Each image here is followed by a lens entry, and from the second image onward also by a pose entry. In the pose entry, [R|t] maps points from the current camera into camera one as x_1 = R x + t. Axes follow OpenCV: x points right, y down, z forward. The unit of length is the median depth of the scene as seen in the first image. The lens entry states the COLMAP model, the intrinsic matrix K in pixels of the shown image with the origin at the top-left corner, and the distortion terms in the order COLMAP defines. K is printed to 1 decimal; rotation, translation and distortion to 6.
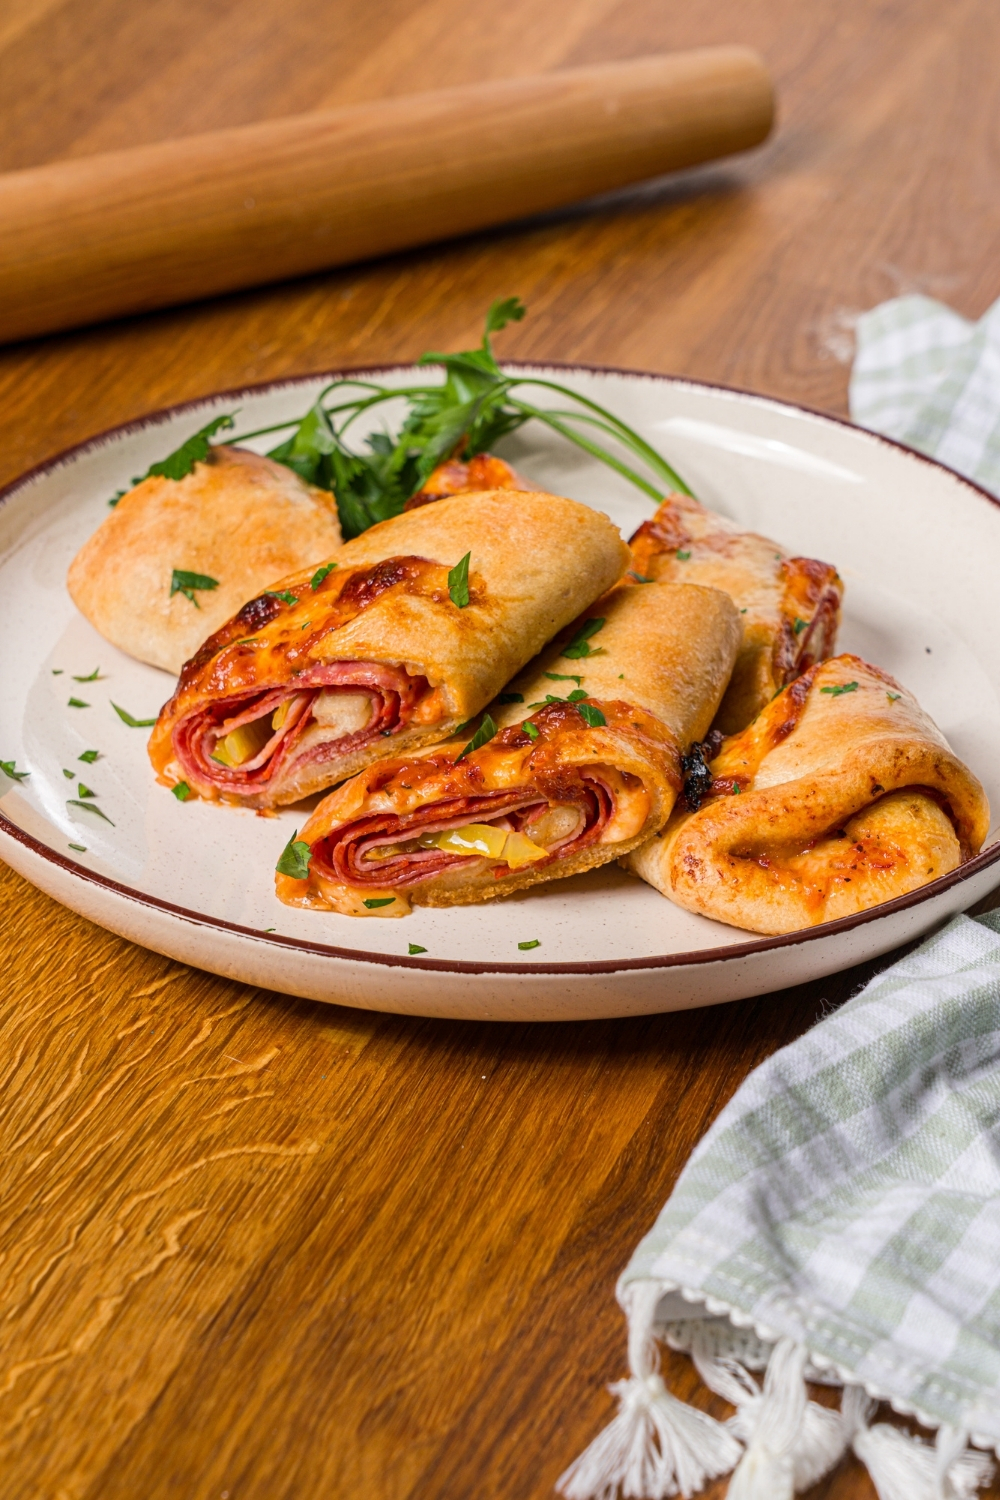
lens RADIAL K [[10436.8, 0, 500.0], [0, 10436.8, 750.0], [0, 0, 1]] dist [0.165158, -10.755212]
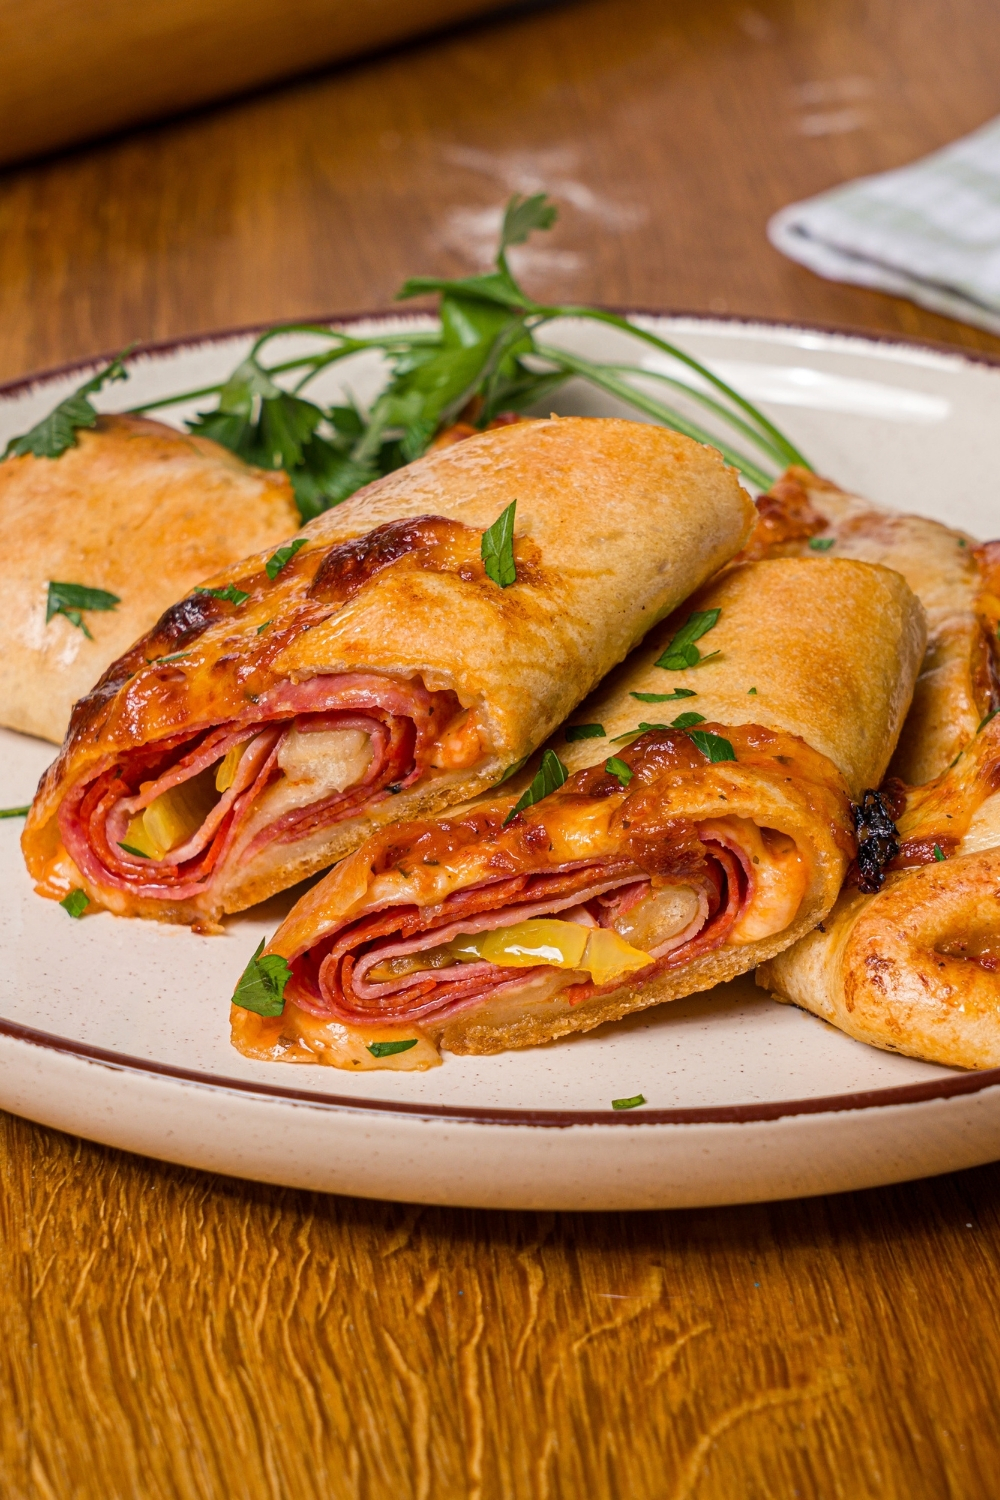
lens RADIAL K [[10436.8, 0, 500.0], [0, 10436.8, 750.0], [0, 0, 1]] dist [0.165158, -10.755212]
pose [[0.999175, -0.030674, 0.026629, -0.021514], [0.032401, 0.997224, -0.067038, 0.039737], [-0.024499, 0.067845, 0.997395, 0.354525]]
